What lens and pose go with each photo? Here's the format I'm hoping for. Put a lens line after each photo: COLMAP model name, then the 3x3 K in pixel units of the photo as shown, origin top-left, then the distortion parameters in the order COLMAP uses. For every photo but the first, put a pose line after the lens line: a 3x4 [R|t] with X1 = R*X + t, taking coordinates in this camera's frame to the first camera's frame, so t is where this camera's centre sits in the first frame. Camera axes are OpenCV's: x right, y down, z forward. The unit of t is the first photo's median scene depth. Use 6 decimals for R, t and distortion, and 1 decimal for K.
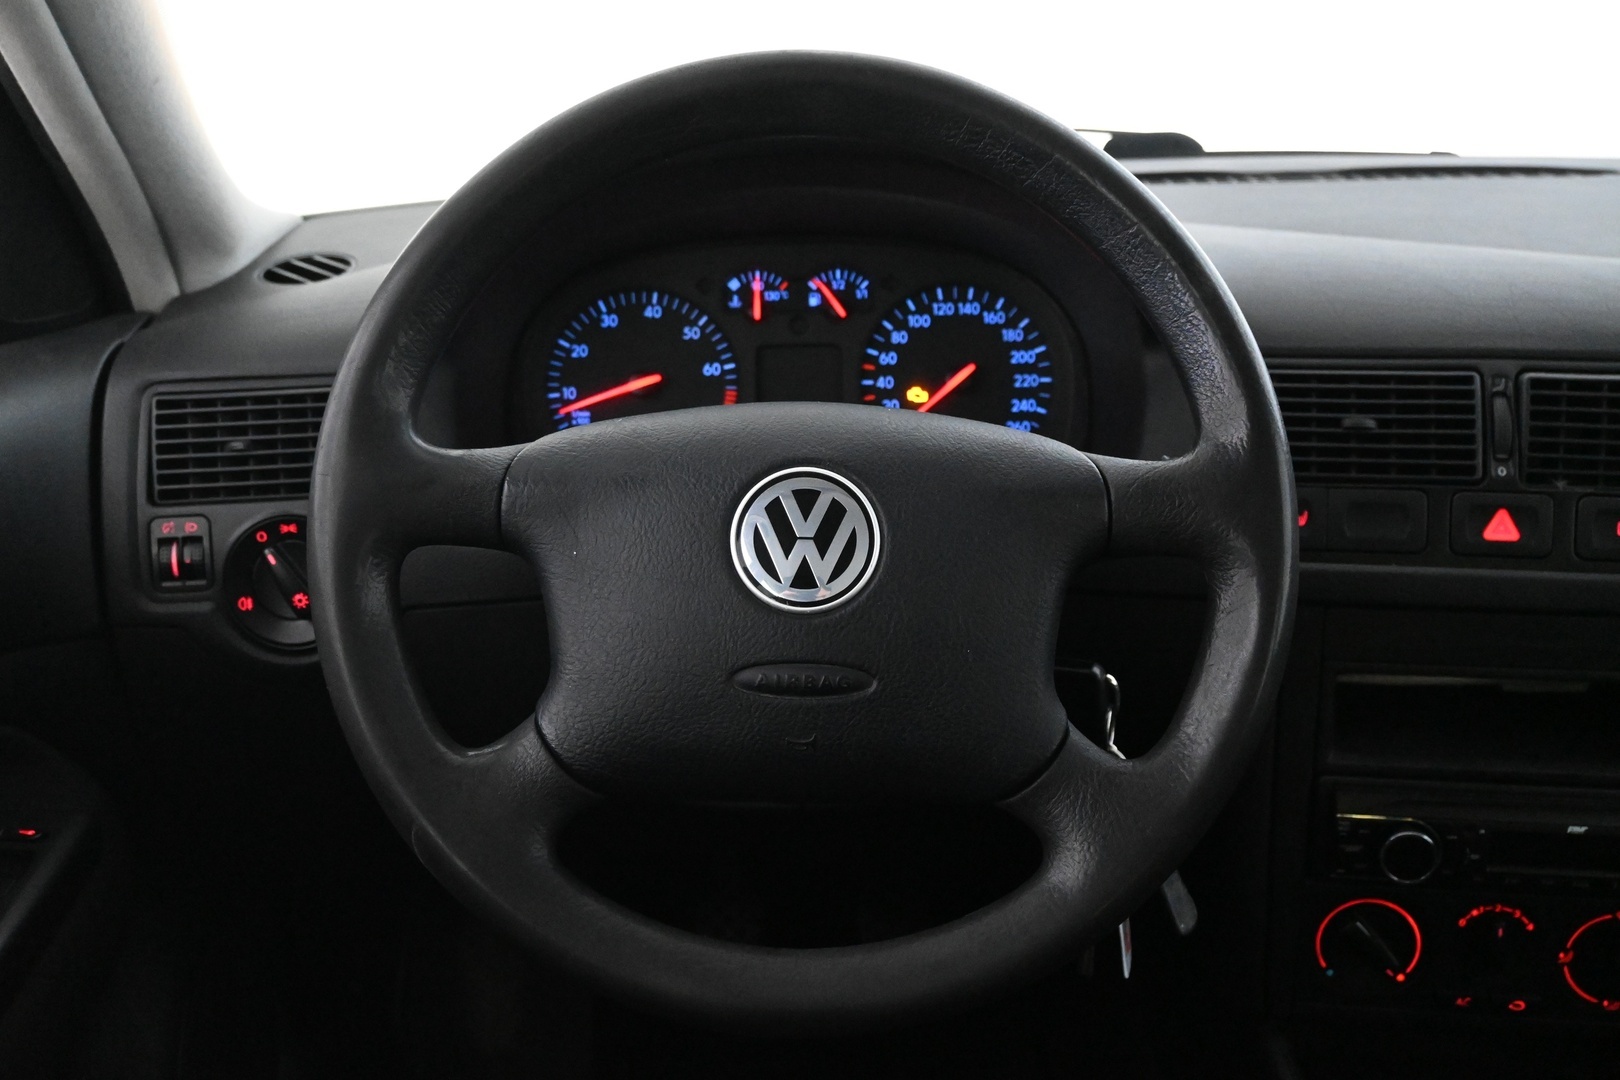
lens RADIAL K [[1553.4, 0, 829.7], [0, 1553.4, 545.3], [0, 0, 1]] dist [-0.000162, 0.000000]
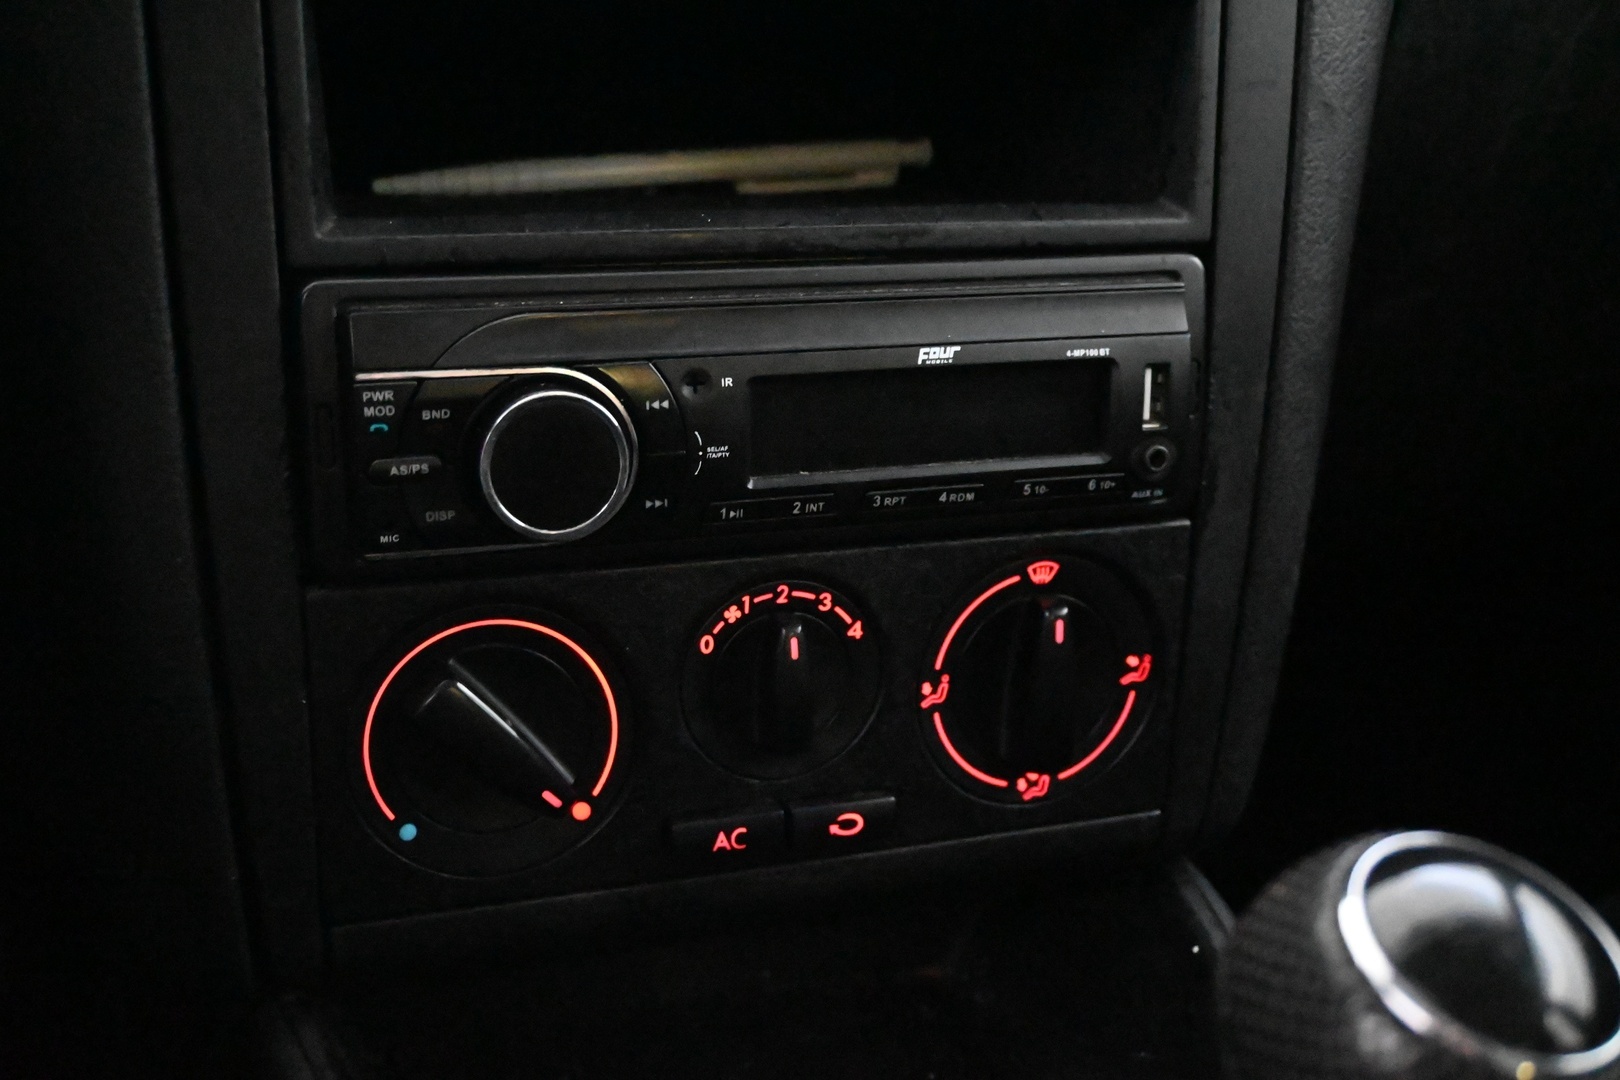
lens RADIAL K [[1766.7, 0, 808.2], [0, 1766.7, 539.4], [0, 0, 1]] dist [-0.021166, 0.000000]
pose [[0.891643, -0.102783, 0.440917, 0.225956], [0.106294, 0.994193, 0.016807, 0.207005], [-0.440084, 0.031881, 0.897391, 0.562763]]
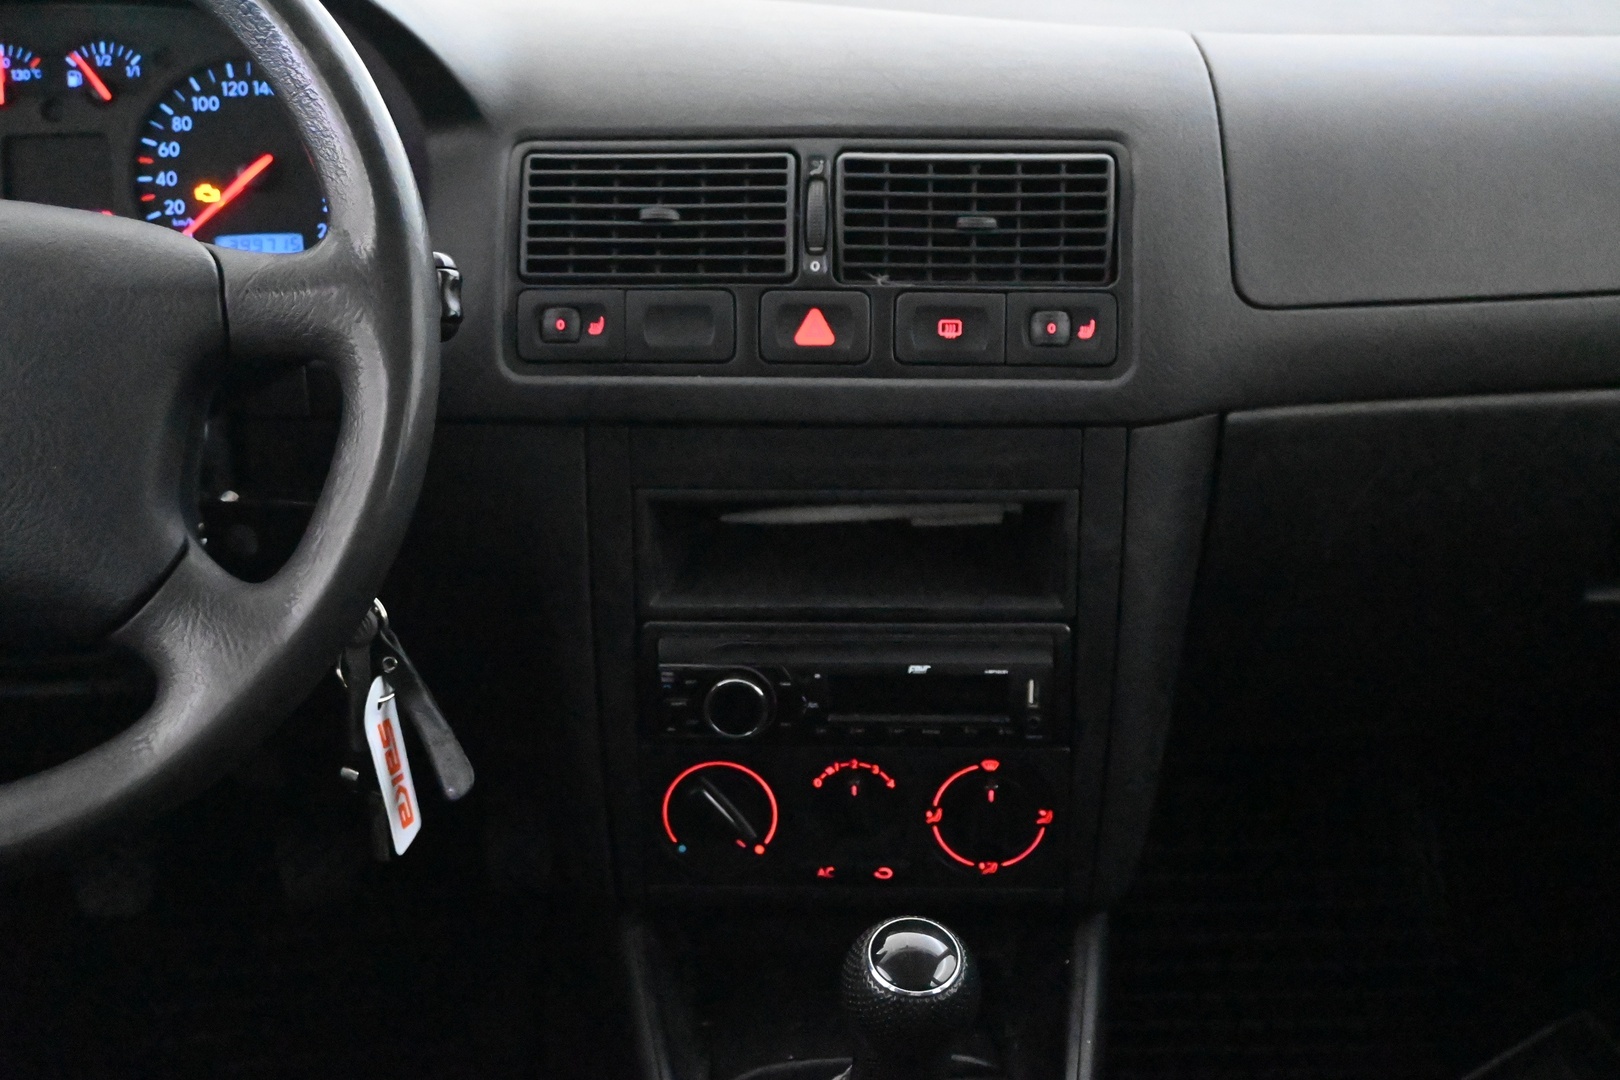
lens RADIAL K [[2140.0, 0, 823.4], [0, 2140.0, 545.4], [0, 0, 1]] dist [-0.000813, 0.000000]
pose [[0.994451, -0.032511, 0.100047, 0.287899], [0.027039, 0.998088, 0.055573, 0.039973], [-0.101663, -0.052560, 0.993429, -0.198430]]
